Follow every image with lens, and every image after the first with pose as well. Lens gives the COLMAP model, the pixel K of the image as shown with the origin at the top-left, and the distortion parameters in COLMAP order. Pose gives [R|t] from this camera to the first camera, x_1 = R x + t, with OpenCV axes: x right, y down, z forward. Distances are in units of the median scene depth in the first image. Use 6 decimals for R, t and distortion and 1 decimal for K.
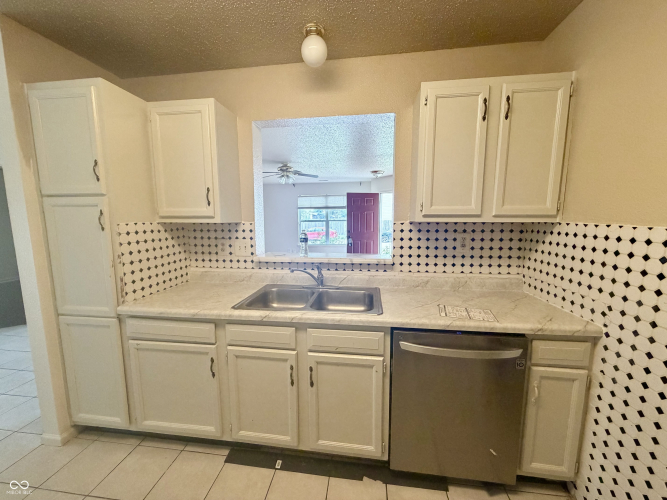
lens RADIAL K [[266.6, 0, 333.5], [0, 266.6, 250.0], [0, 0, 1]] dist [-0.000471, -0.000416]
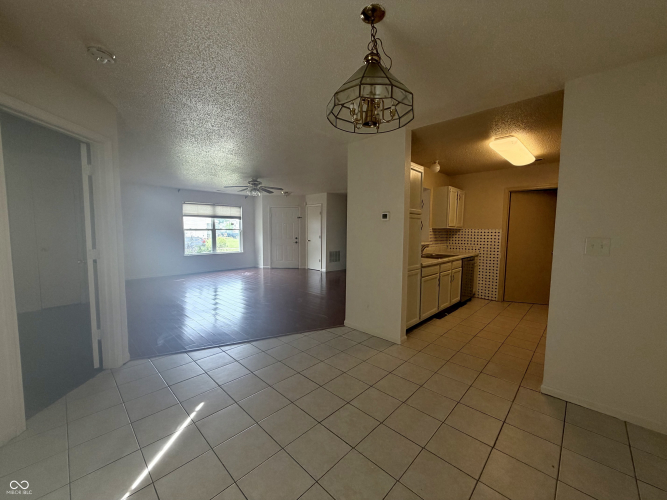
lens RADIAL K [[266.6, 0, 333.5], [0, 266.6, 250.0], [0, 0, 1]] dist [-0.000471, -0.000416]
pose [[0.587787, -0.050823, 0.807418, -0.596533], [0.086072, 0.996289, 0.000052, 0.006558], [-0.804424, 0.069465, 0.589980, 0.049600]]
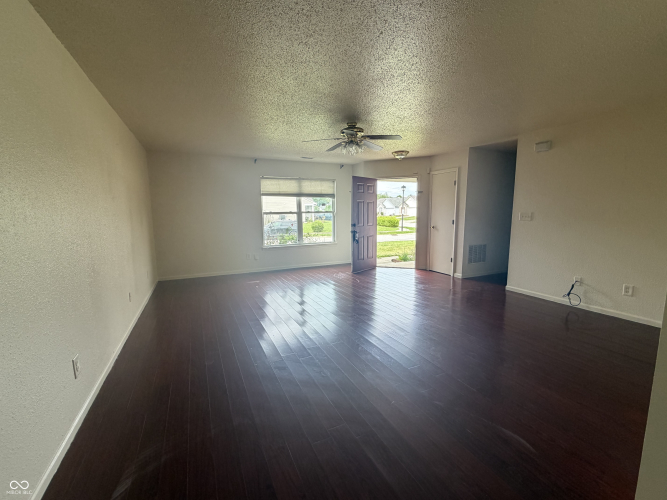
lens RADIAL K [[292.9, 0, 333.5], [0, 292.9, 250.0], [0, 0, 1]] dist [-0.000417, -0.000011]
pose [[0.835005, -0.074283, 0.545206, -0.413136], [0.071450, 0.997094, 0.026424, -0.020653], [-0.545584, 0.016891, 0.837886, 0.273990]]
